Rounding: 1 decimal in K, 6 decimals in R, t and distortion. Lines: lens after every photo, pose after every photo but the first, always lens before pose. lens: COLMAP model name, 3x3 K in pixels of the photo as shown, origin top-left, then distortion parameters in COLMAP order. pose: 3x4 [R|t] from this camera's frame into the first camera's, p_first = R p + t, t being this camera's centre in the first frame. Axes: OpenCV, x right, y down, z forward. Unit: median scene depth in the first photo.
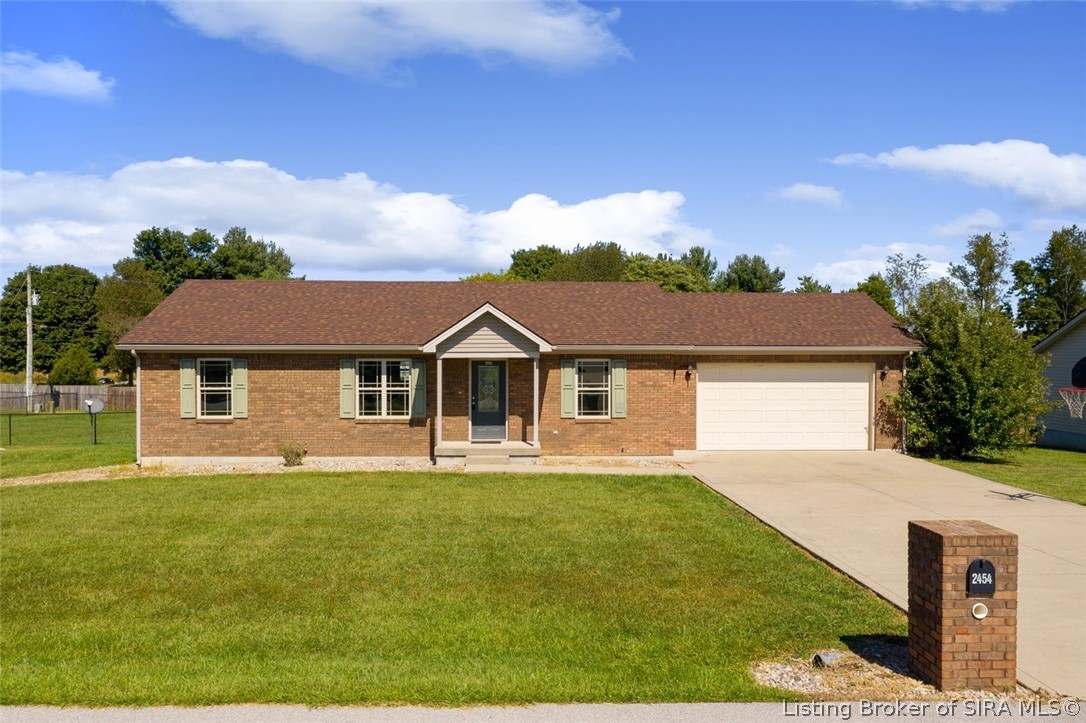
lens RADIAL K [[857.8, 0, 543.0], [0, 857.8, 361.5], [0, 0, 1]] dist [-0.010703, 0.000518]
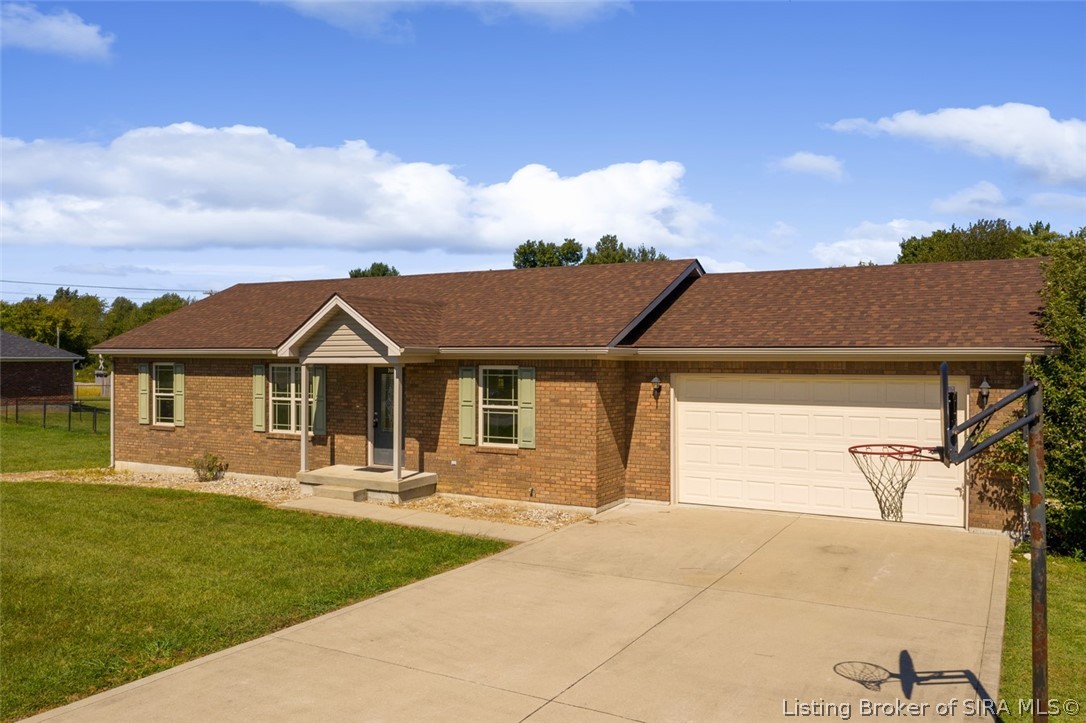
lens RADIAL K [[867.6, 0, 543.0], [0, 867.6, 361.5], [0, 0, 1]] dist [-0.013695, -0.001513]
pose [[0.853433, 0.003297, -0.521192, 0.481173], [-0.007799, 0.999949, -0.006445, -0.002393], [0.521144, 0.009565, 0.853415, 0.388806]]
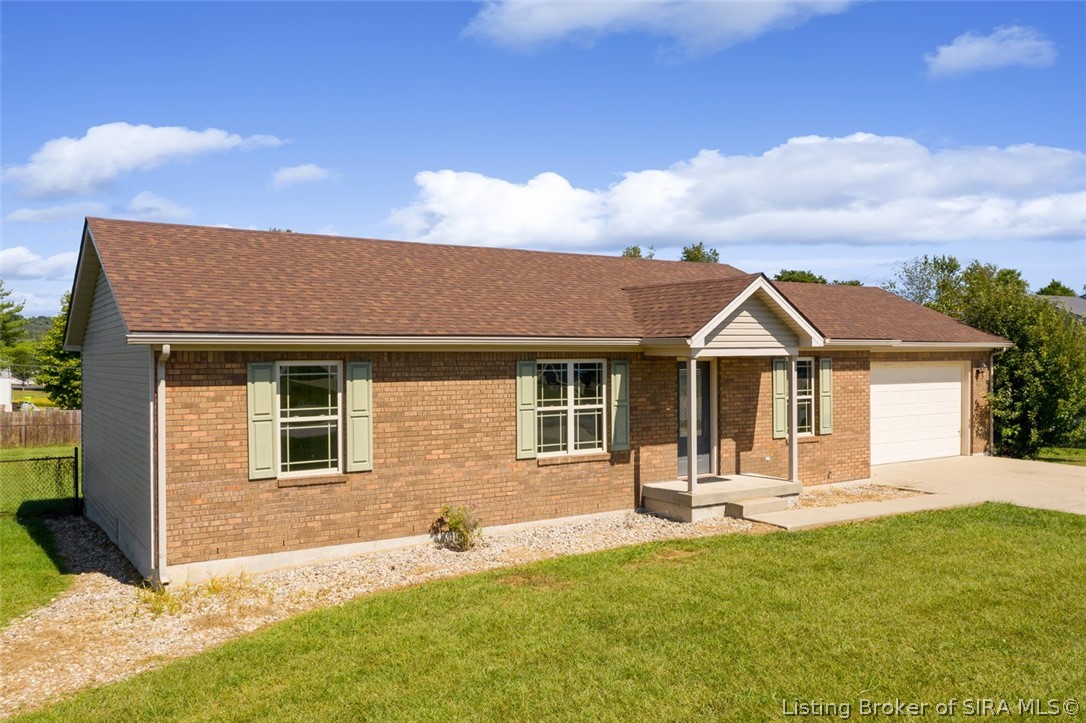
lens RADIAL K [[867.6, 0, 543.0], [0, 867.6, 361.5], [0, 0, 1]] dist [-0.013695, -0.001513]
pose [[0.860583, -0.009493, 0.509222, -0.525637], [0.014118, 0.999887, -0.005220, 0.001176], [-0.509114, 0.011682, 0.860620, 0.464171]]
